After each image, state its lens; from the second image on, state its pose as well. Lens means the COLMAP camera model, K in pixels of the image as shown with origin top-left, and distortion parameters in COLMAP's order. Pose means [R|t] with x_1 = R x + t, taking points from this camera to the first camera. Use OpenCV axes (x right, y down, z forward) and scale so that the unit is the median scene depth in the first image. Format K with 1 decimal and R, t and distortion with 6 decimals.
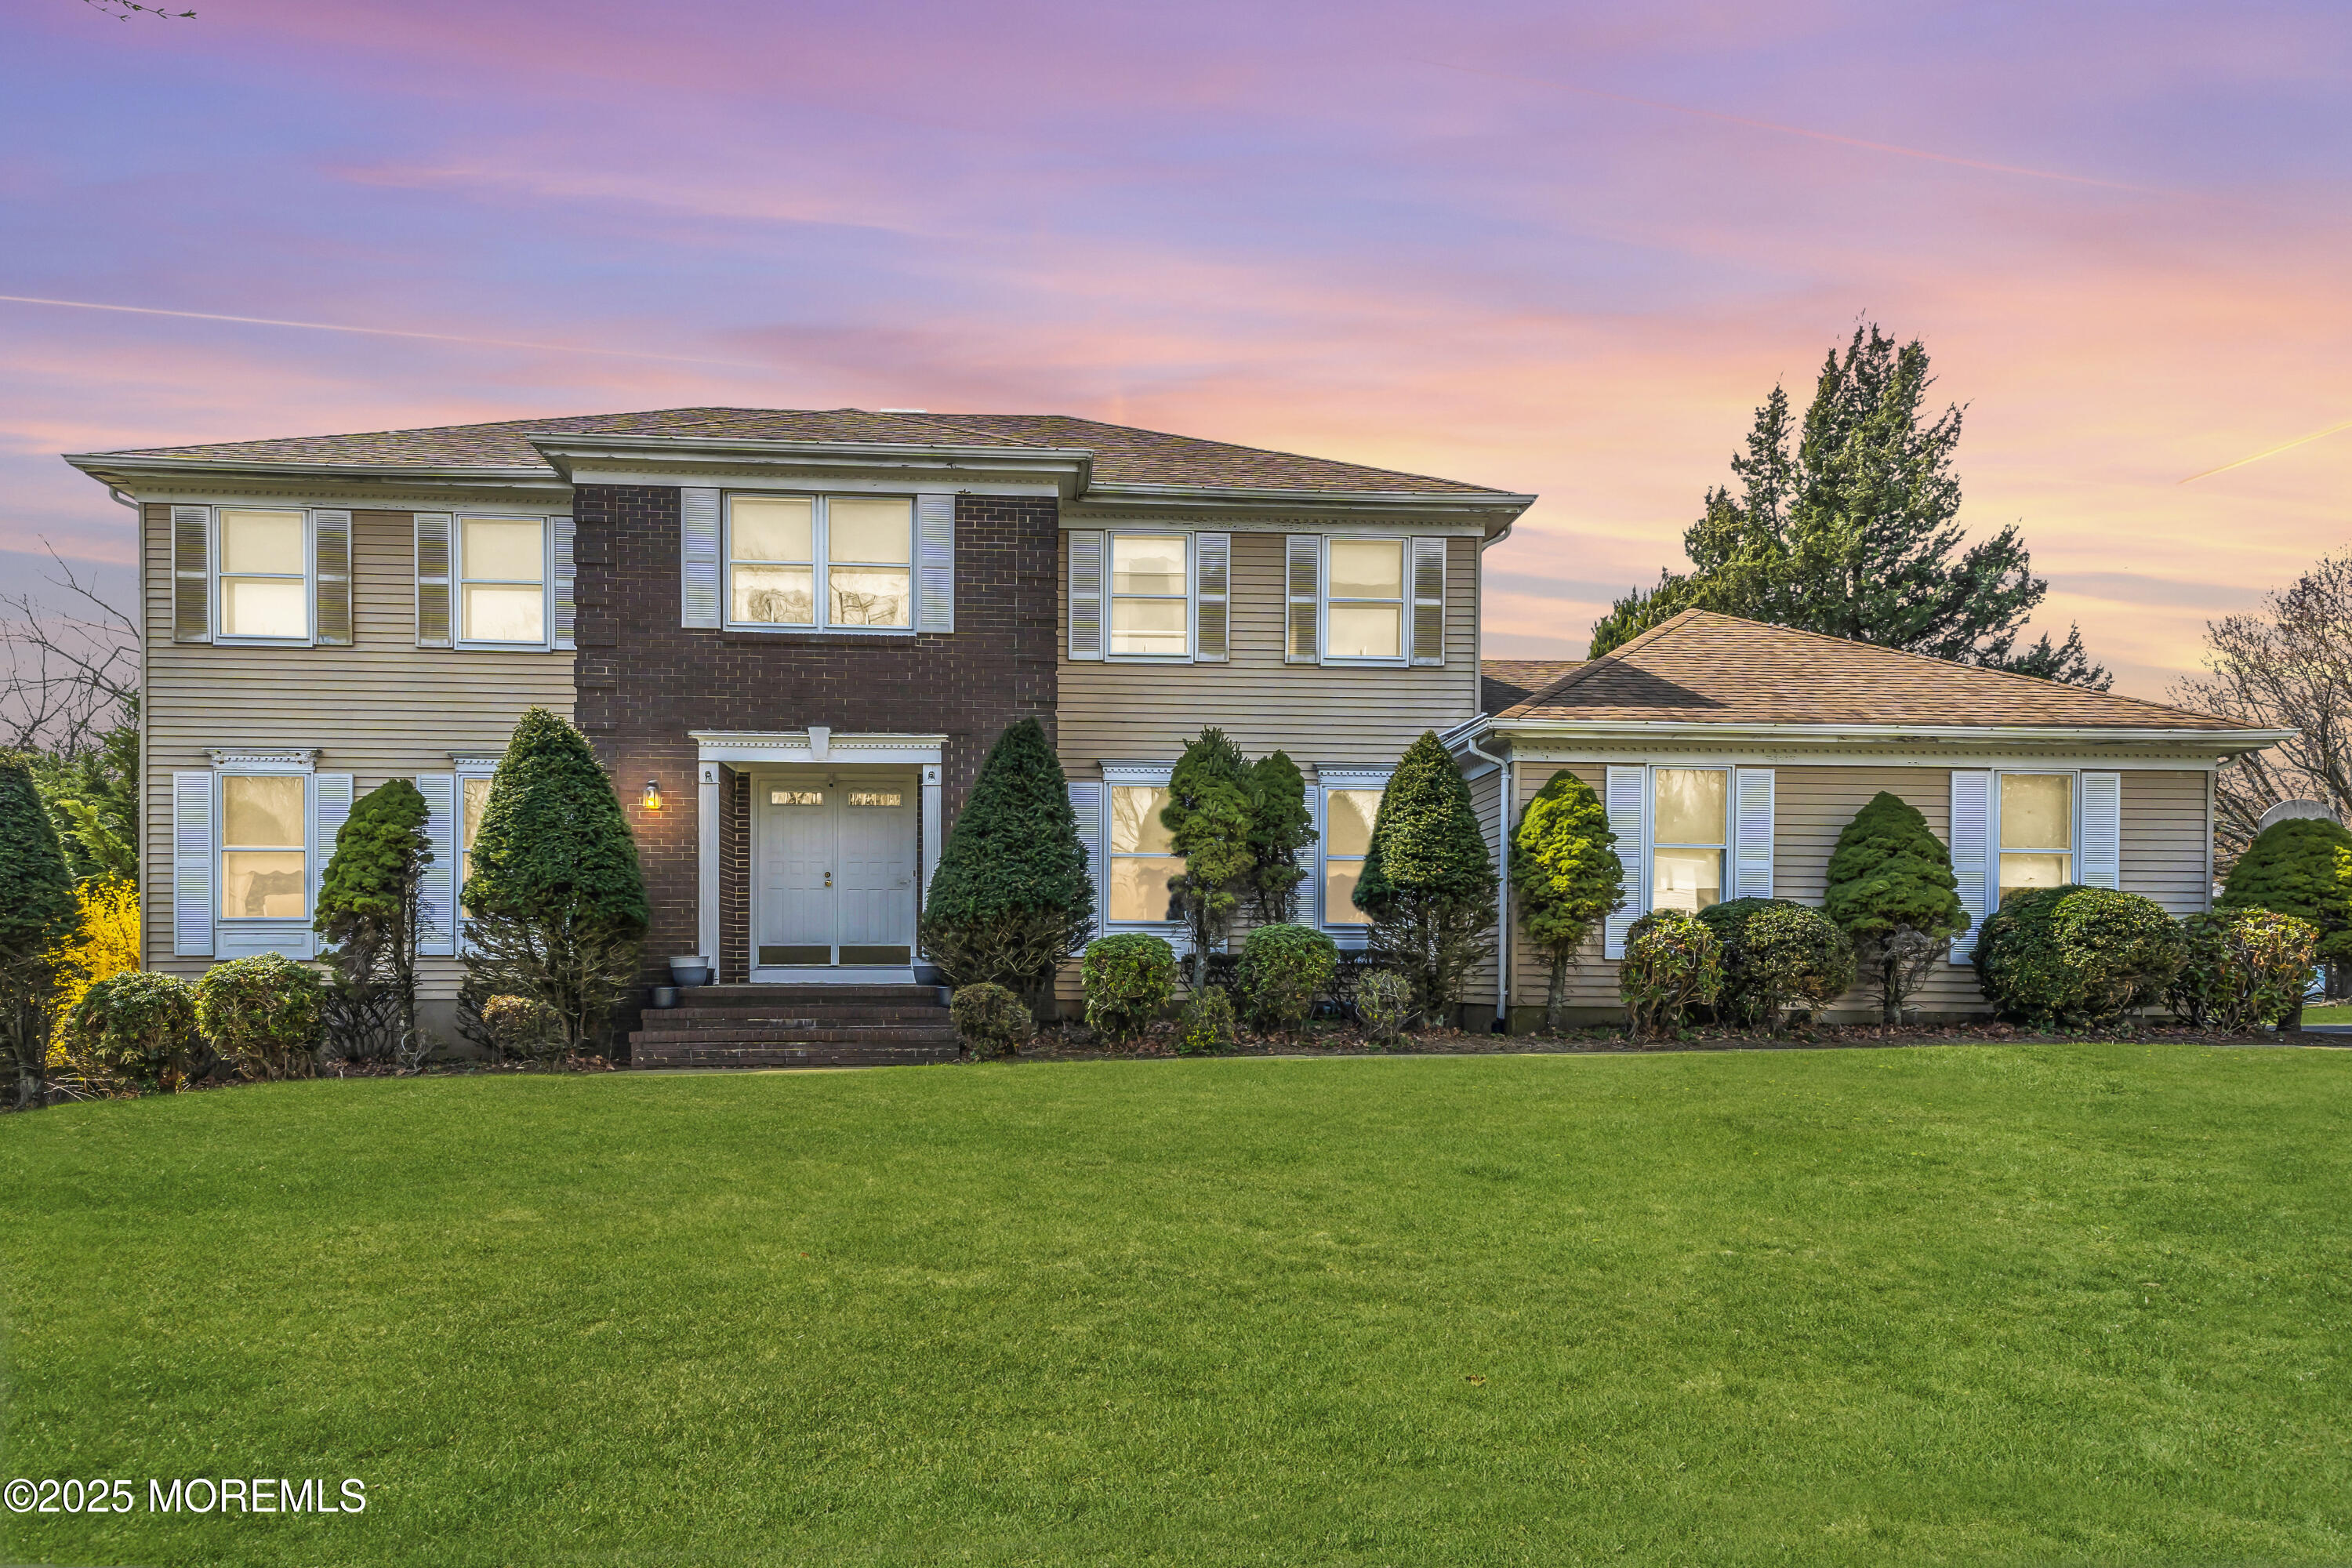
lens RADIAL K [[1087.5, 0, 1162.3], [0, 1087.5, 789.6], [0, 0, 1]] dist [-0.001624, 0.000289]
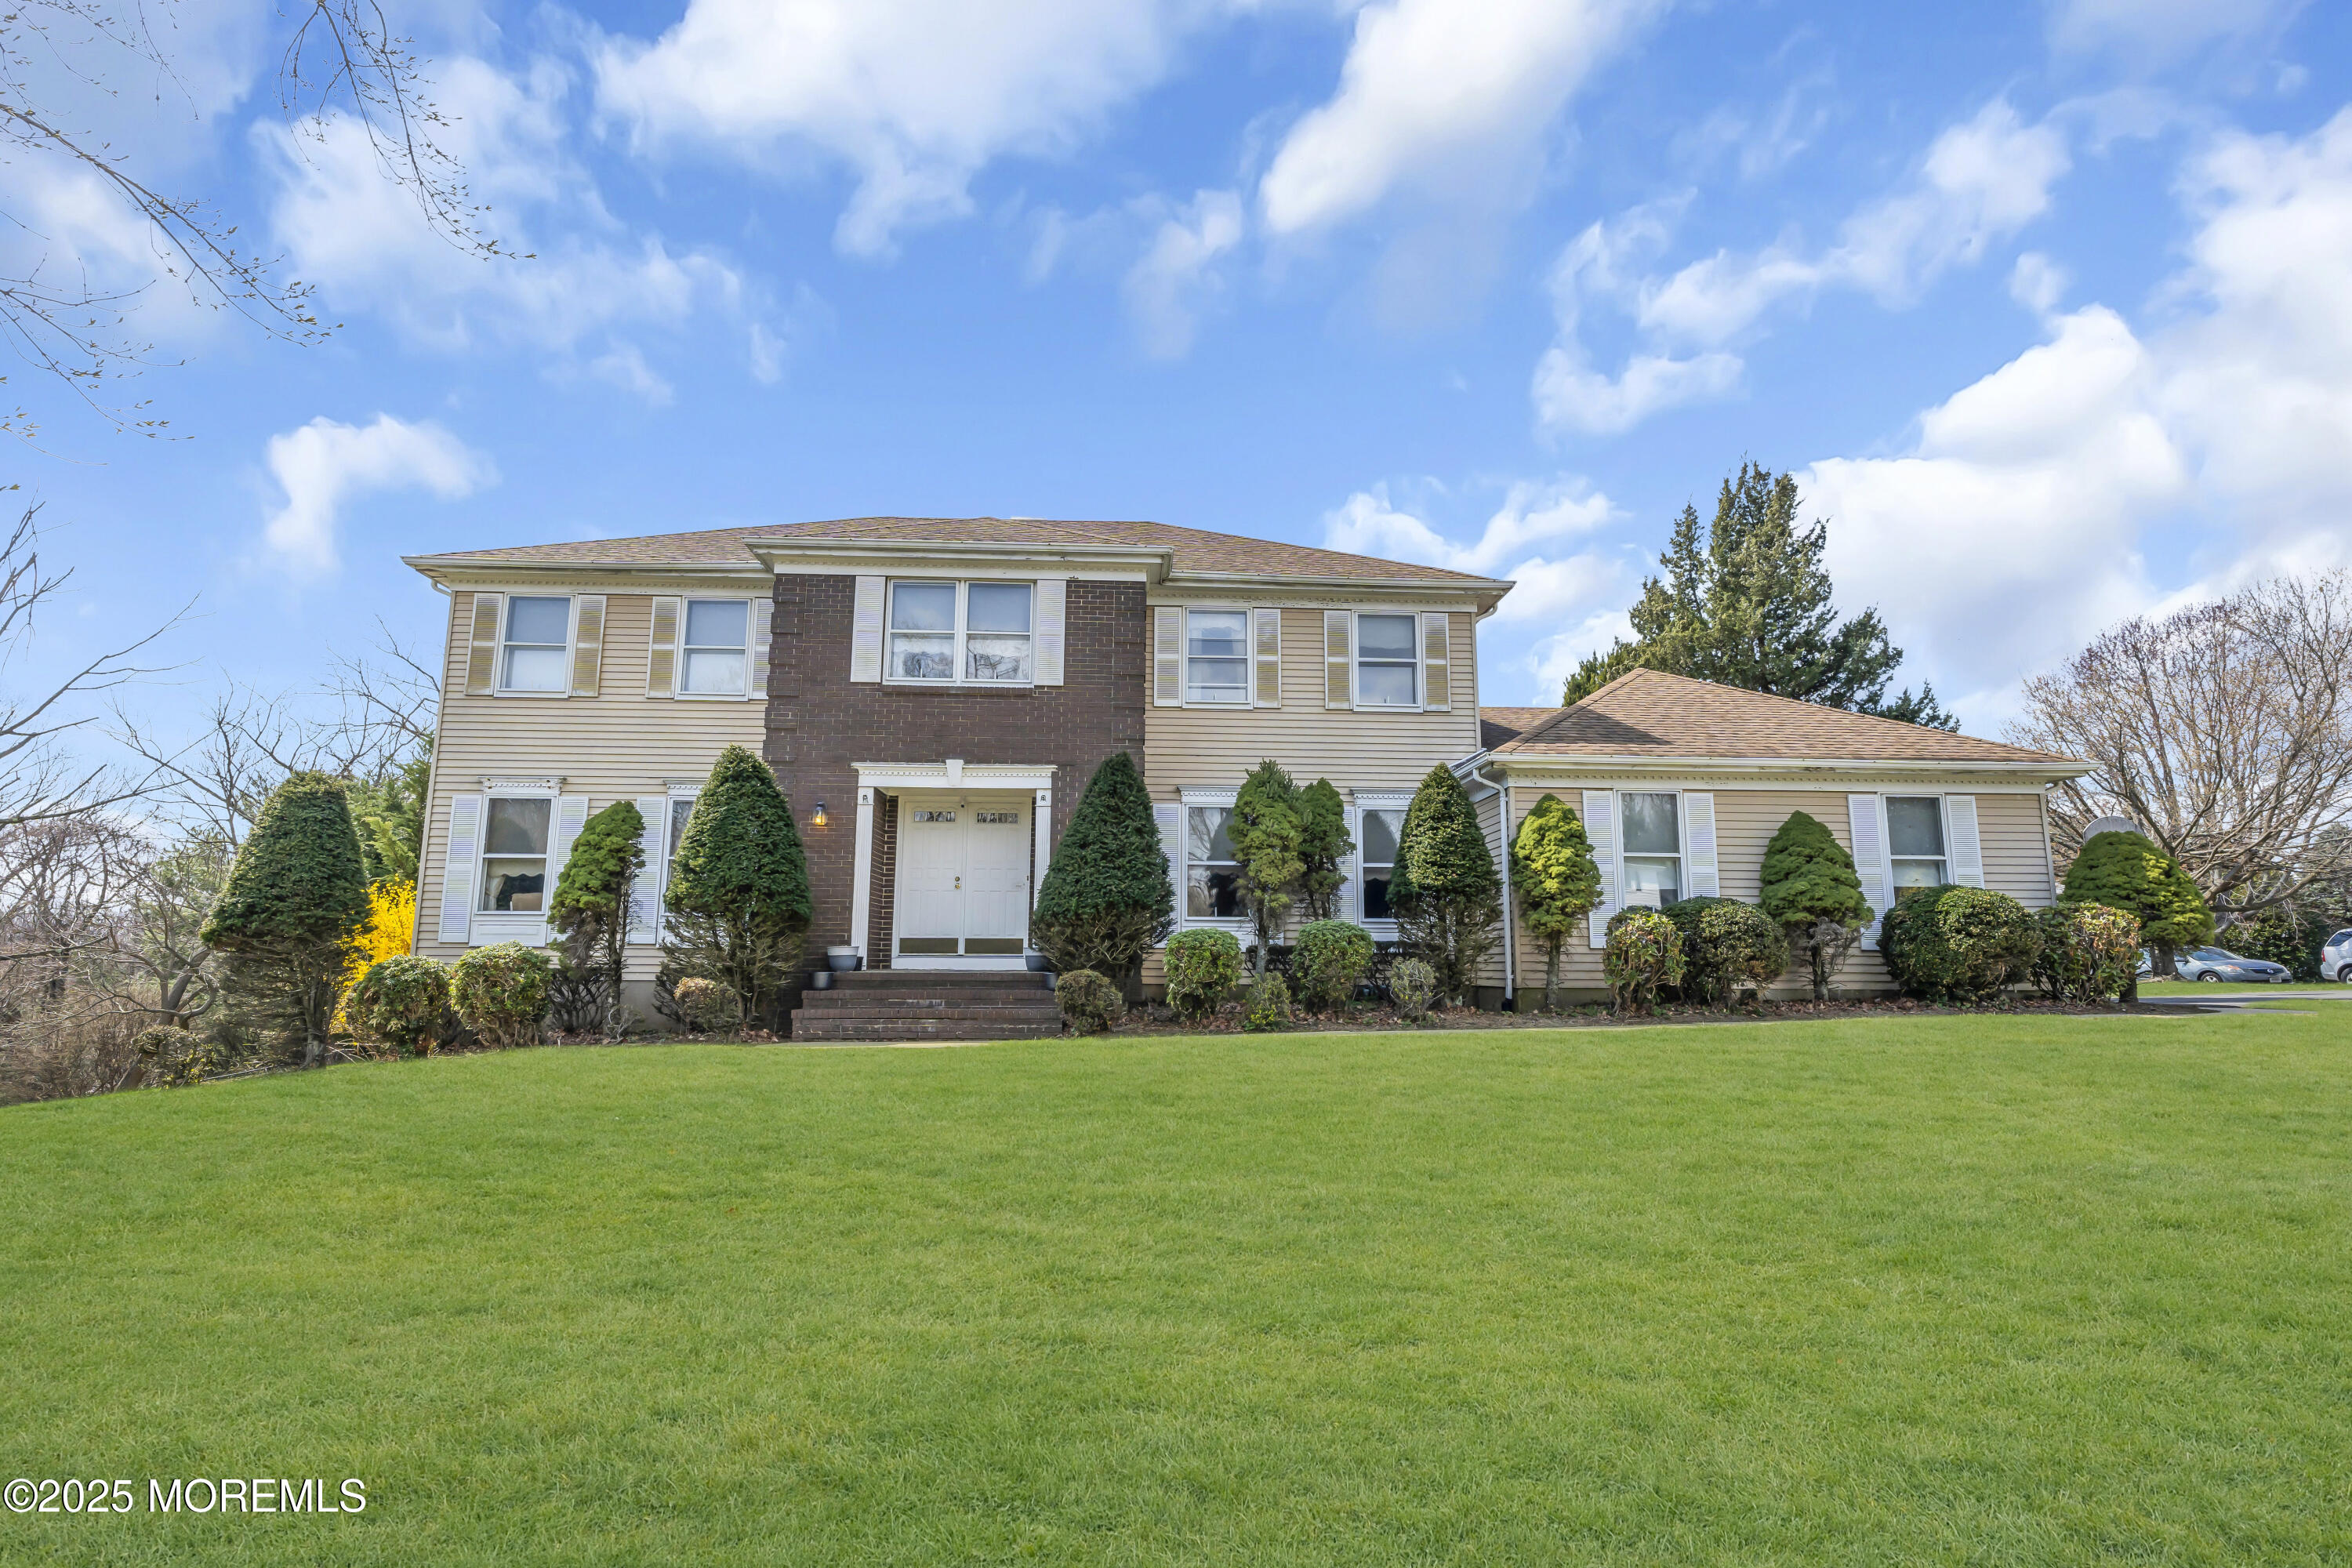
lens RADIAL K [[1087.5, 0, 1162.3], [0, 1087.5, 789.6], [0, 0, 1]] dist [-0.001624, 0.000289]
pose [[0.997344, -0.000191, -0.072832, 0.015634], [-0.001435, 0.999751, -0.022276, 0.005531], [0.072818, 0.022322, 0.997095, -0.265590]]
